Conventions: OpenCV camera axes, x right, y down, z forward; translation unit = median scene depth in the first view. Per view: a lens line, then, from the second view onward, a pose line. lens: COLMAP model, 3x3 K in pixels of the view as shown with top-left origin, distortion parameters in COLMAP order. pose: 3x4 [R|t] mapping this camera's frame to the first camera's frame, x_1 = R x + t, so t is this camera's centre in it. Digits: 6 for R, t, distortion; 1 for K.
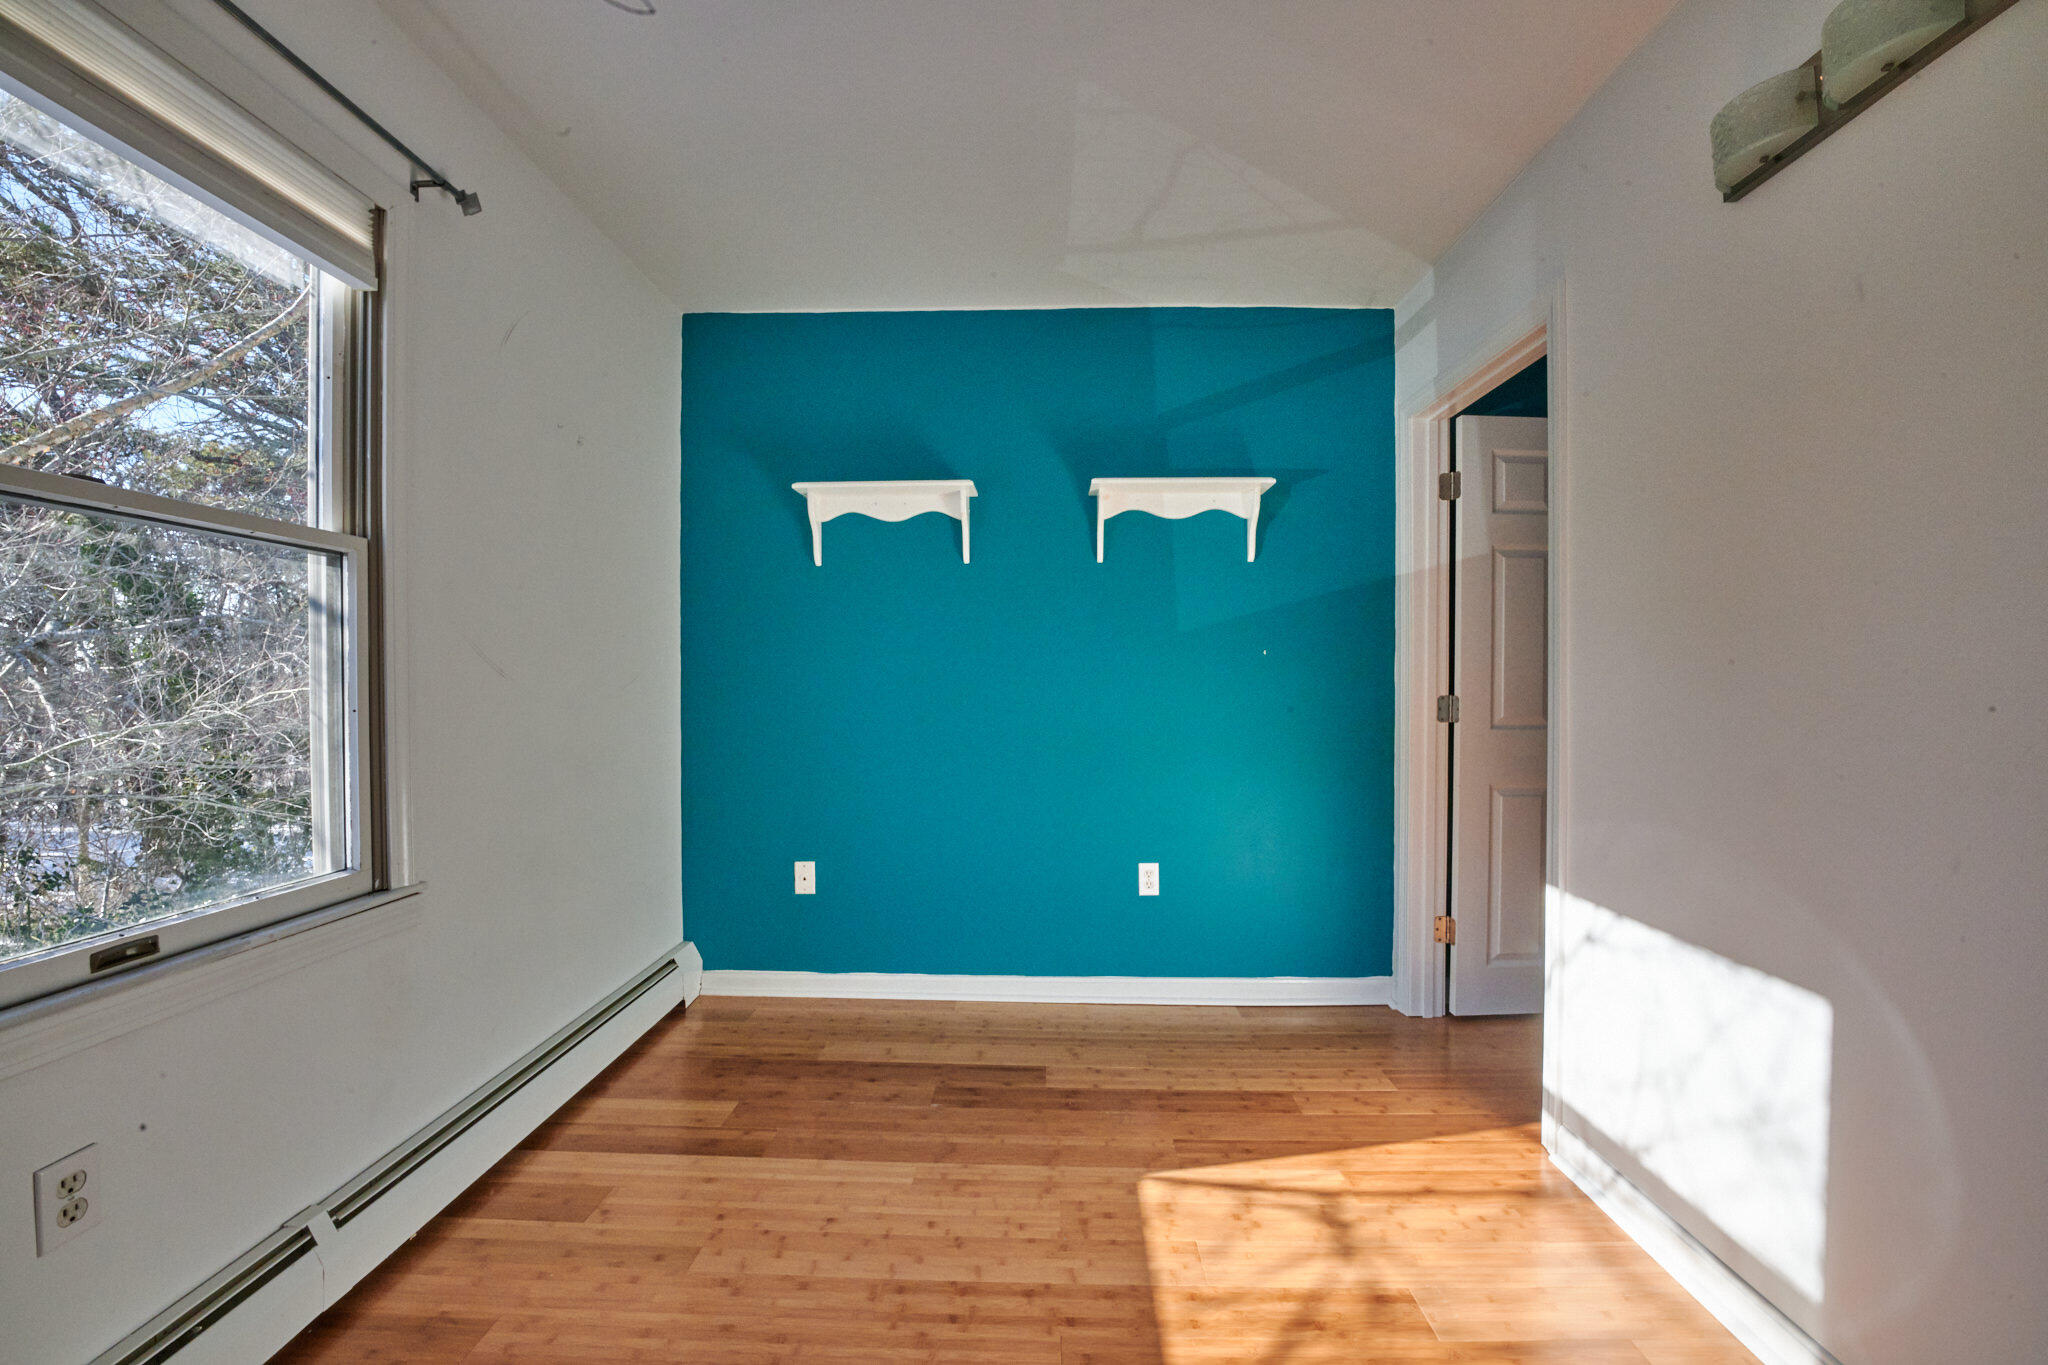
lens RADIAL K [[825.0, 0, 1031.0], [0, 825.0, 691.6], [0, 0, 1]] dist [-0.026851, 0.000349]
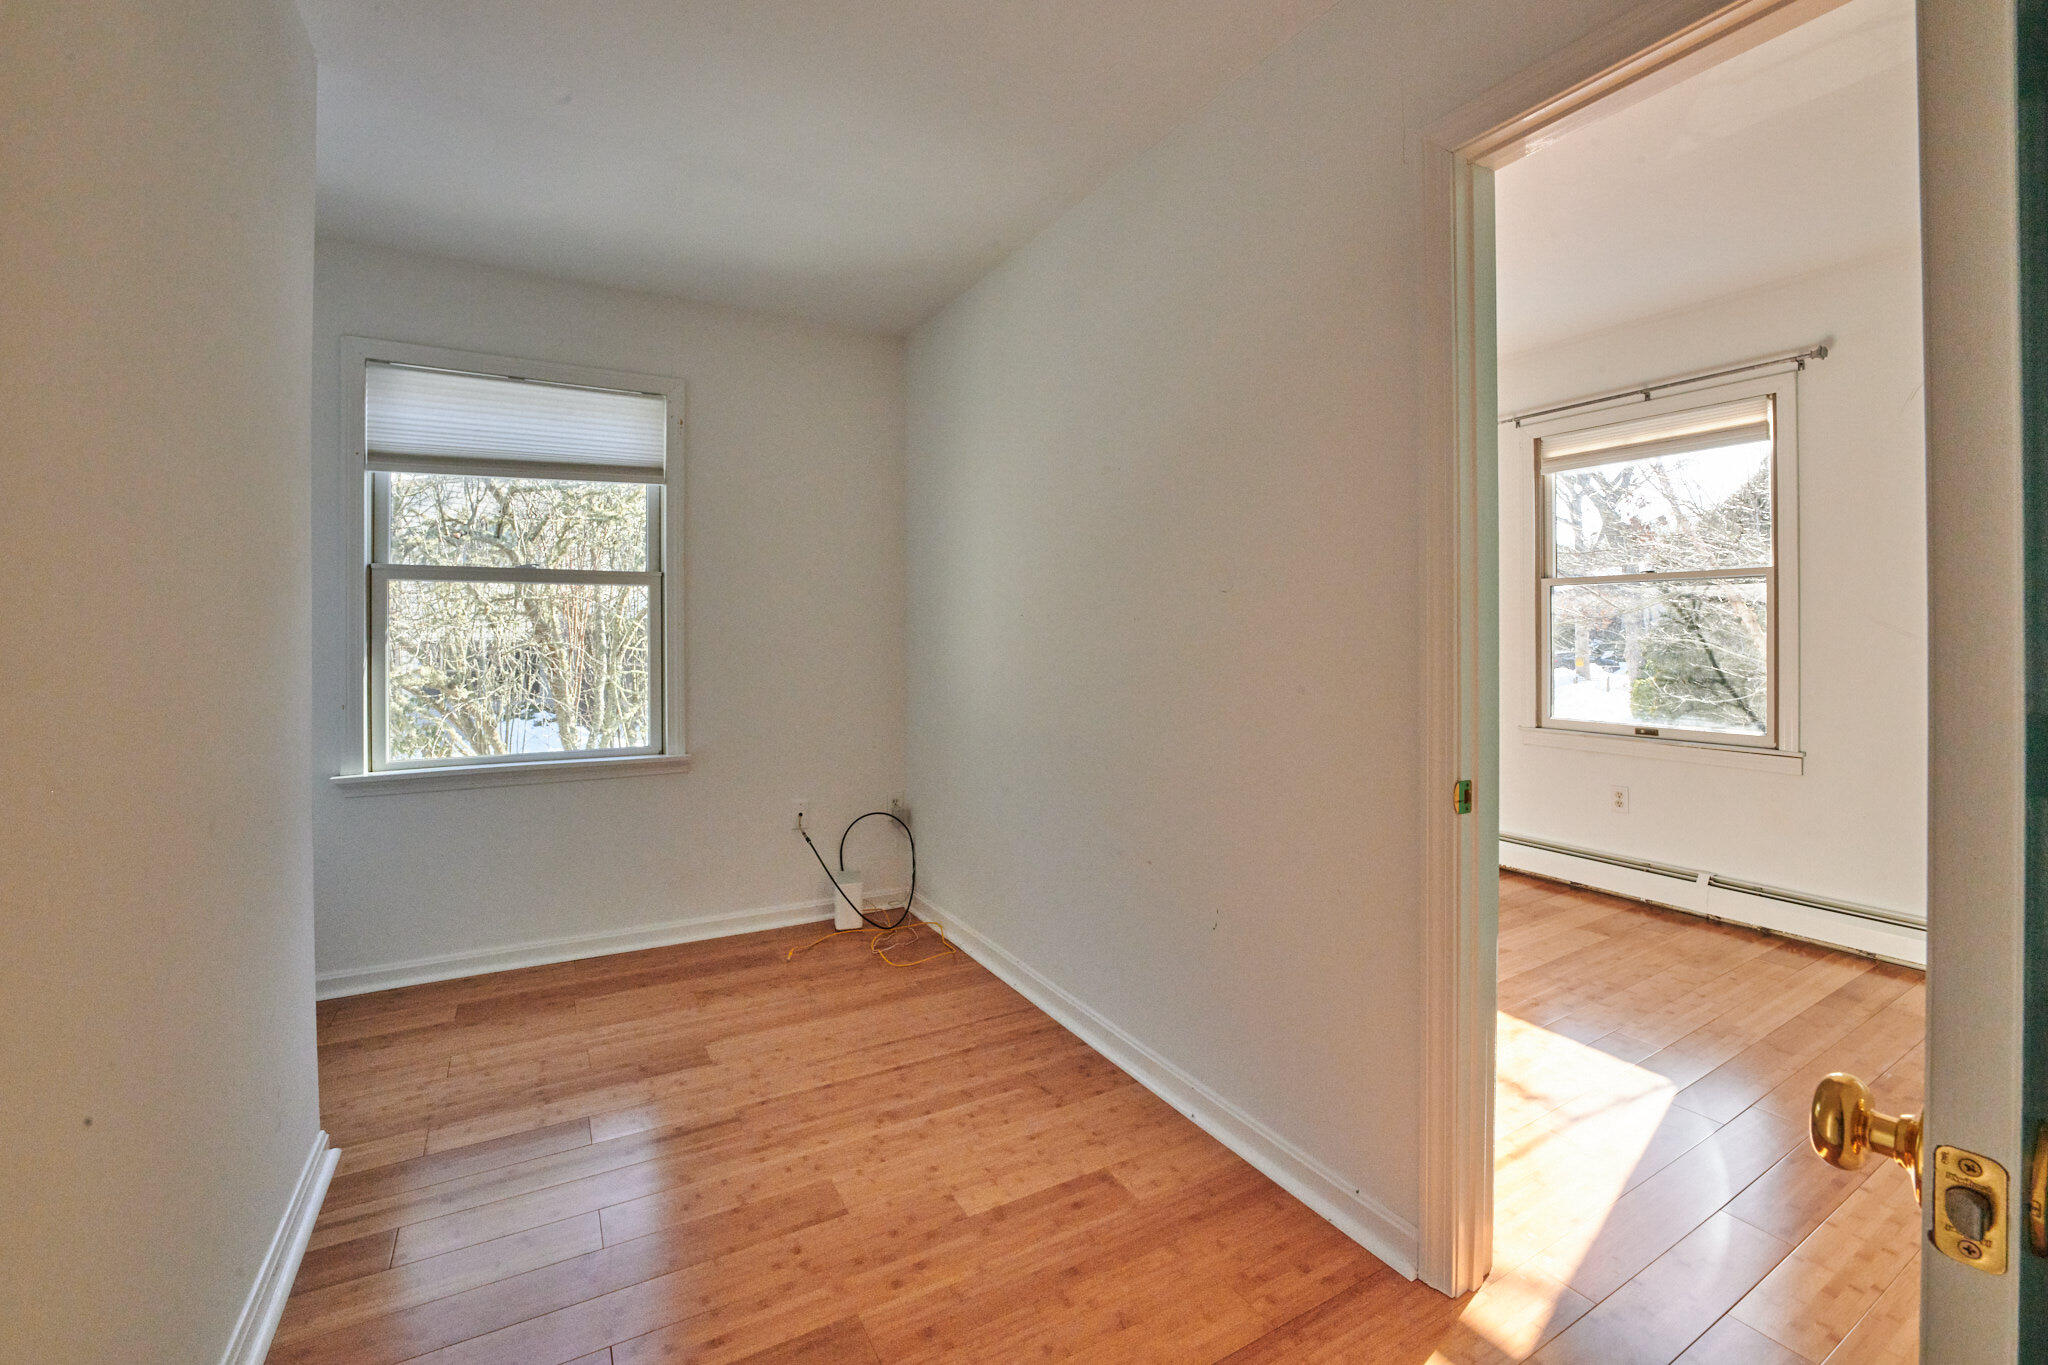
lens RADIAL K [[839.5, 0, 1023.9], [0, 839.5, 629.4], [0, 0, 1]] dist [-0.029224, 0.000050]
pose [[-0.857573, 0.000446, -0.514362, 1.876048], [-0.005553, 0.999933, 0.010126, -0.052309], [0.514332, 0.011540, -0.857514, 1.901245]]
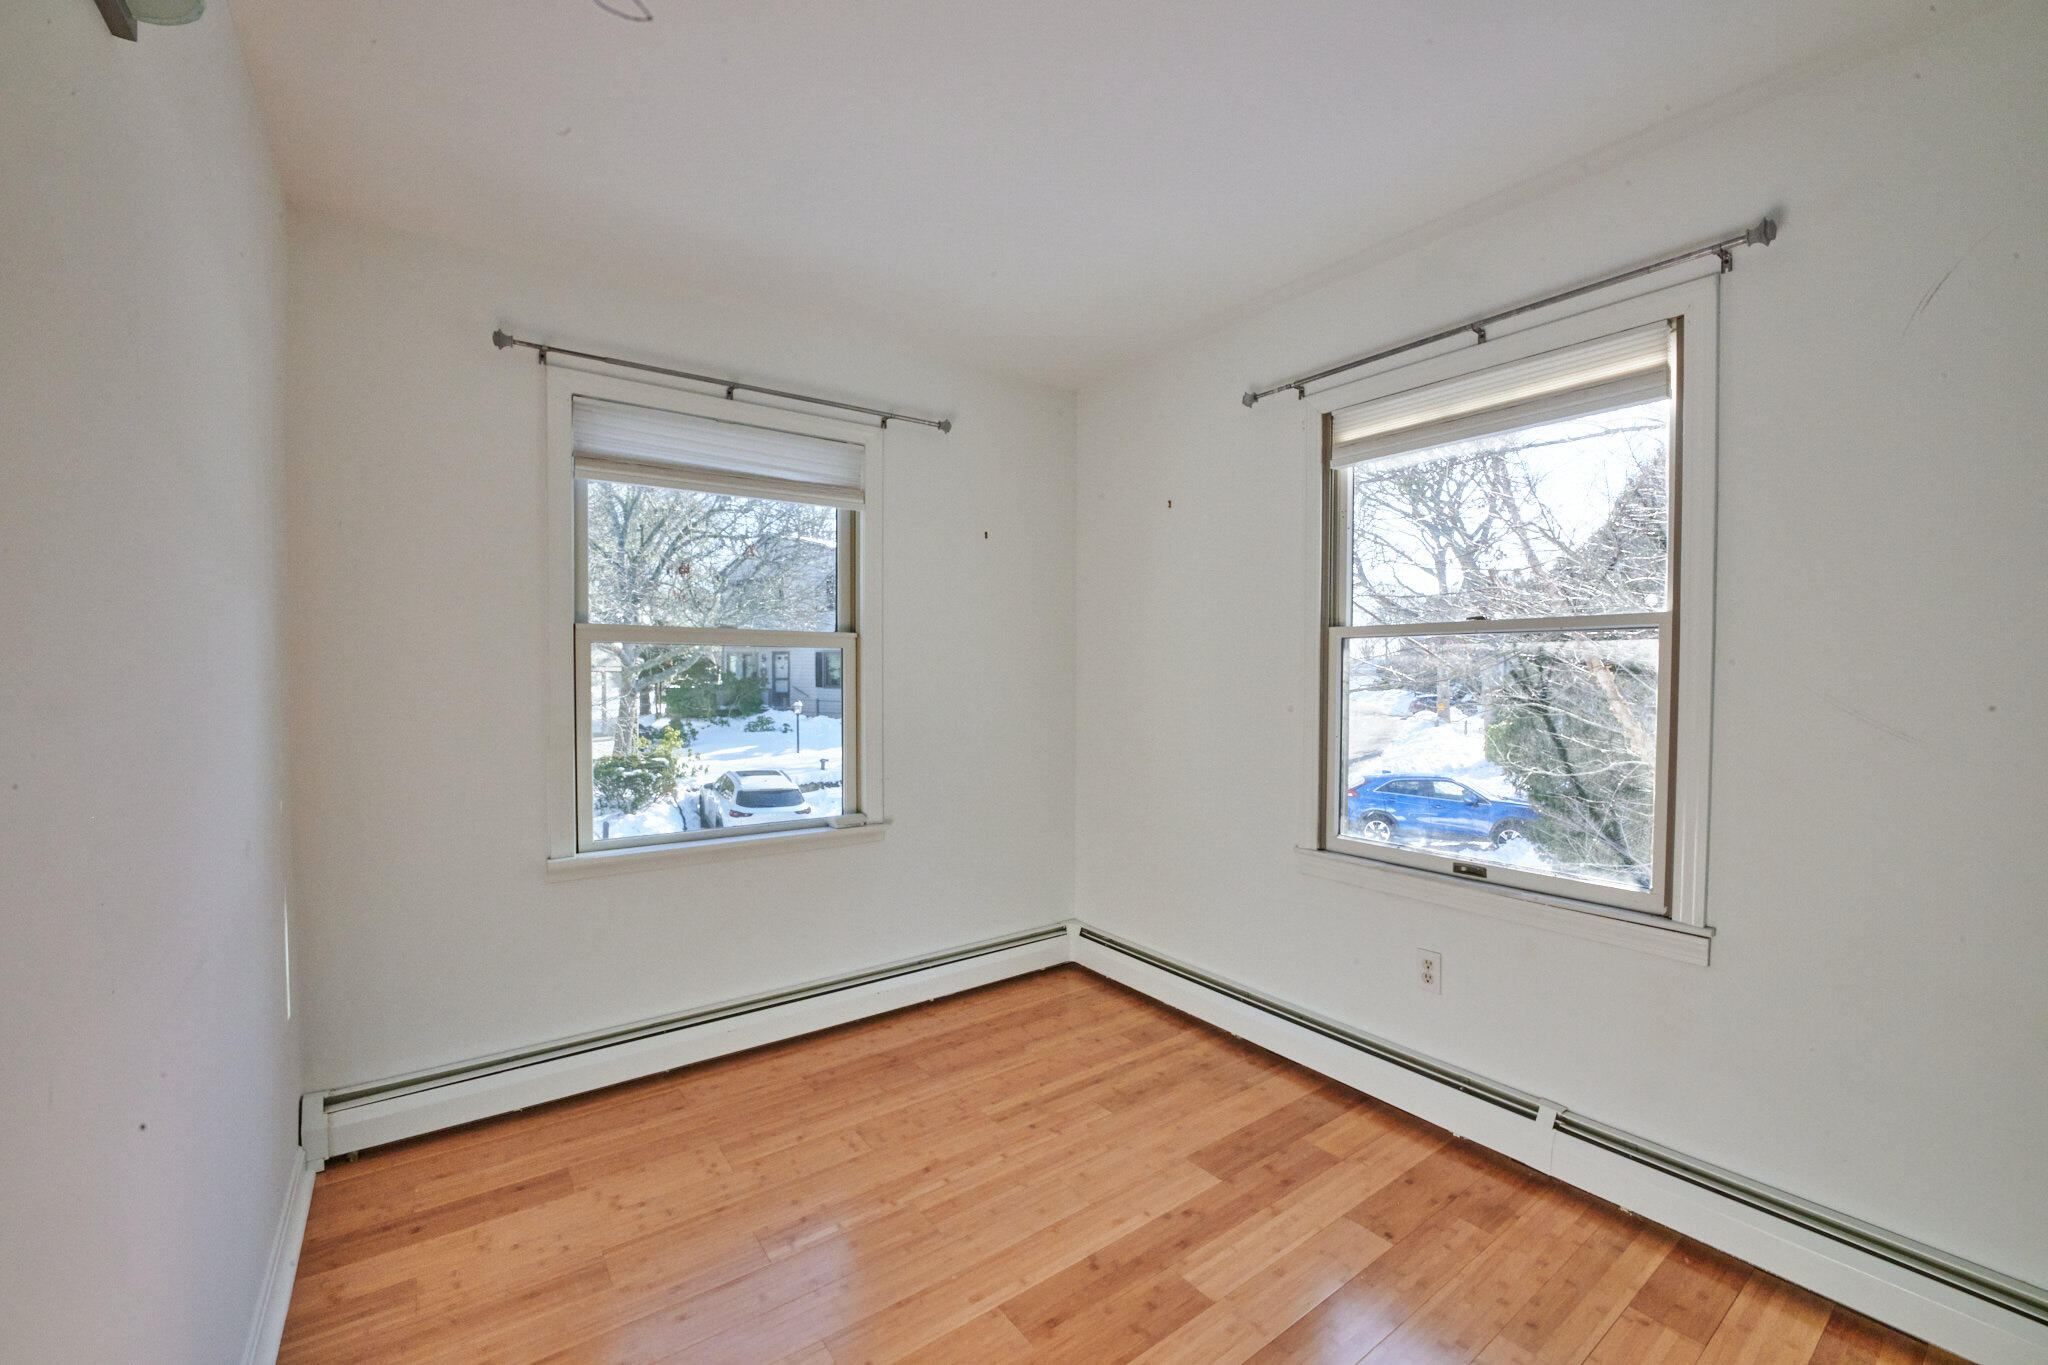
lens RADIAL K [[818.1, 0, 1033.2], [0, 818.1, 693.4], [0, 0, 1]] dist [-0.023201, -0.000339]
pose [[-0.788529, 0.013097, -0.614859, 0.657473], [-0.012726, 0.999212, 0.037605, -0.112879], [0.614866, 0.037477, -0.787740, 1.457524]]
